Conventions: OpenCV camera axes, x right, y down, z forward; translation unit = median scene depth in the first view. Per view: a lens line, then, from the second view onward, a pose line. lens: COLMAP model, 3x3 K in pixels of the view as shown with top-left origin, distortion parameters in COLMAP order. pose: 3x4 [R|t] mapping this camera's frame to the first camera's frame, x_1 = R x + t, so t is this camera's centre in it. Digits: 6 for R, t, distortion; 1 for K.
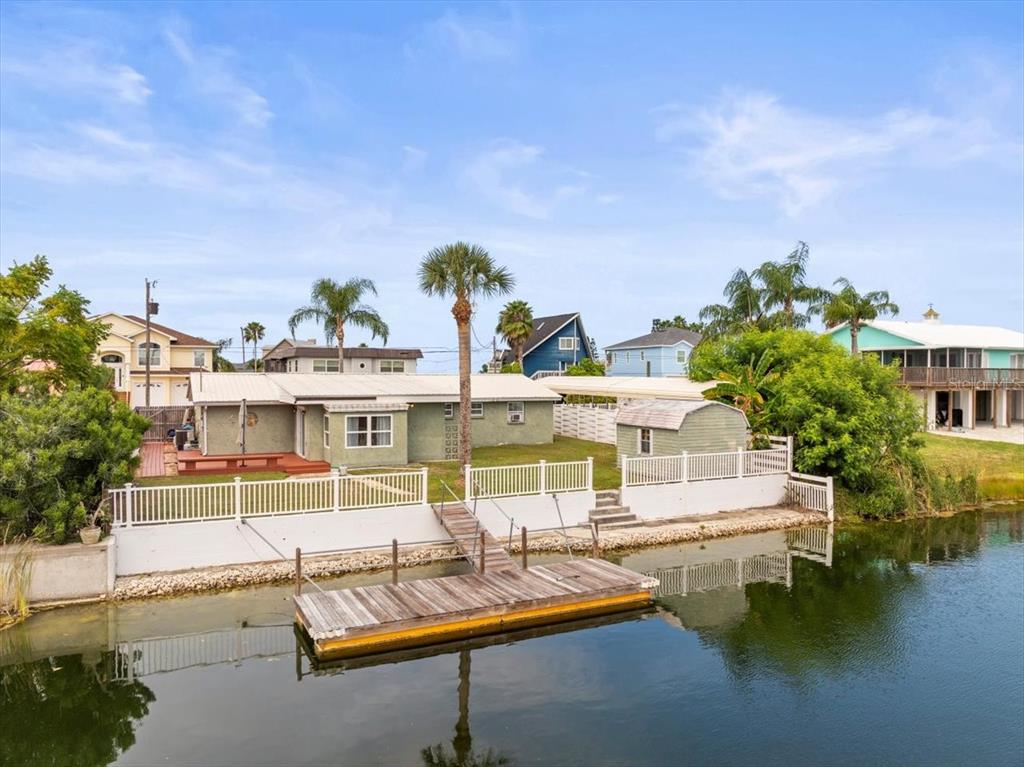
lens RADIAL K [[720.6, 0, 512.0], [0, 720.6, 383.5], [0, 0, 1]] dist [-0.030229, -0.007558]
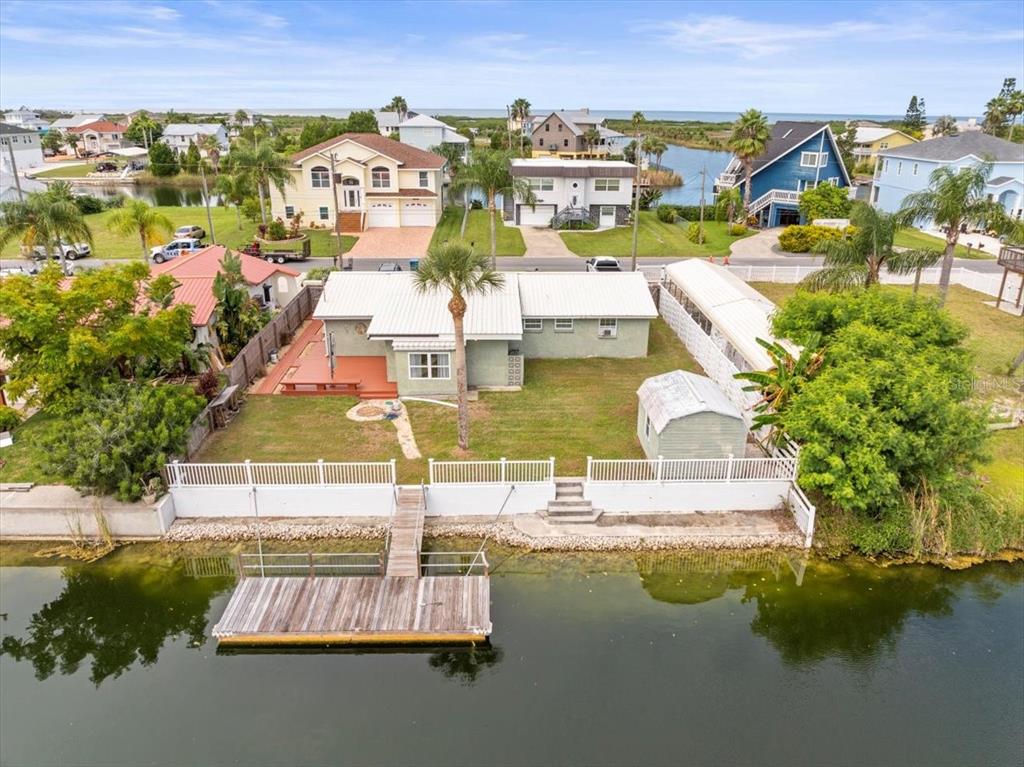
lens RADIAL K [[720.6, 0, 512.0], [0, 720.6, 383.5], [0, 0, 1]] dist [-0.030229, -0.007558]
pose [[0.910683, 0.151692, -0.384247, 0.369865], [-0.007789, 0.936282, 0.351164, -0.313977], [0.413032, -0.316806, 0.853837, 0.060370]]
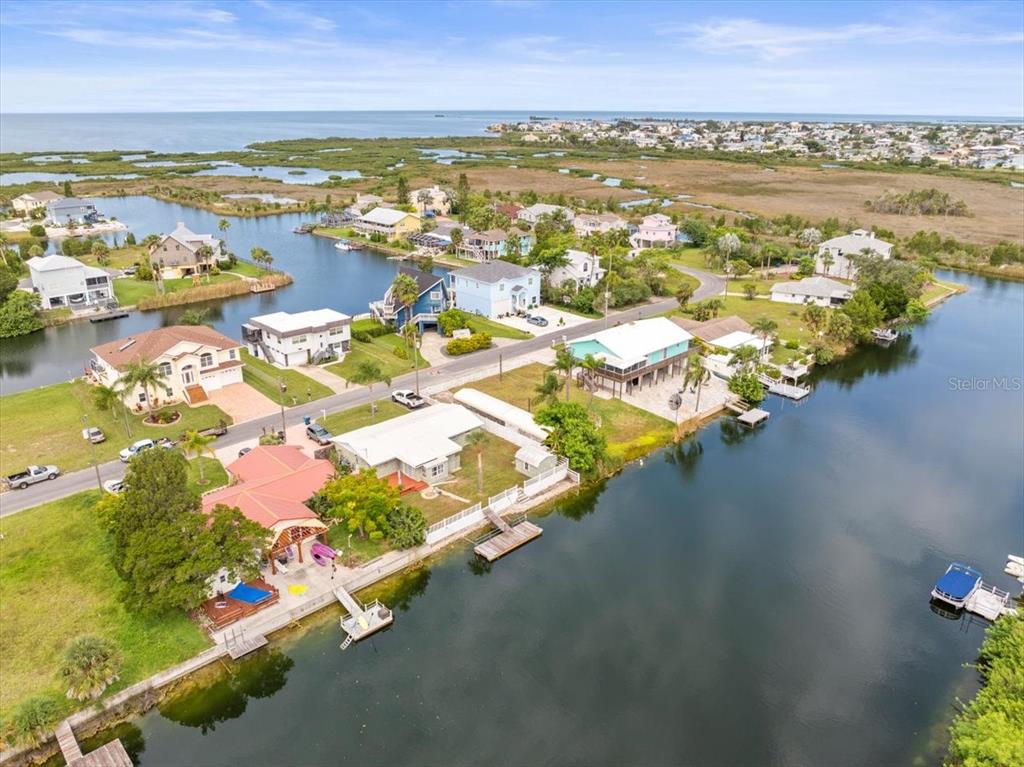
lens RADIAL K [[720.6, 0, 512.0], [0, 720.6, 383.5], [0, 0, 1]] dist [-0.030229, -0.007558]
pose [[0.954471, -0.107996, 0.278068, -0.695661], [0.003267, 0.935894, 0.352266, -1.330711], [-0.298286, -0.335319, 0.893637, -1.657199]]
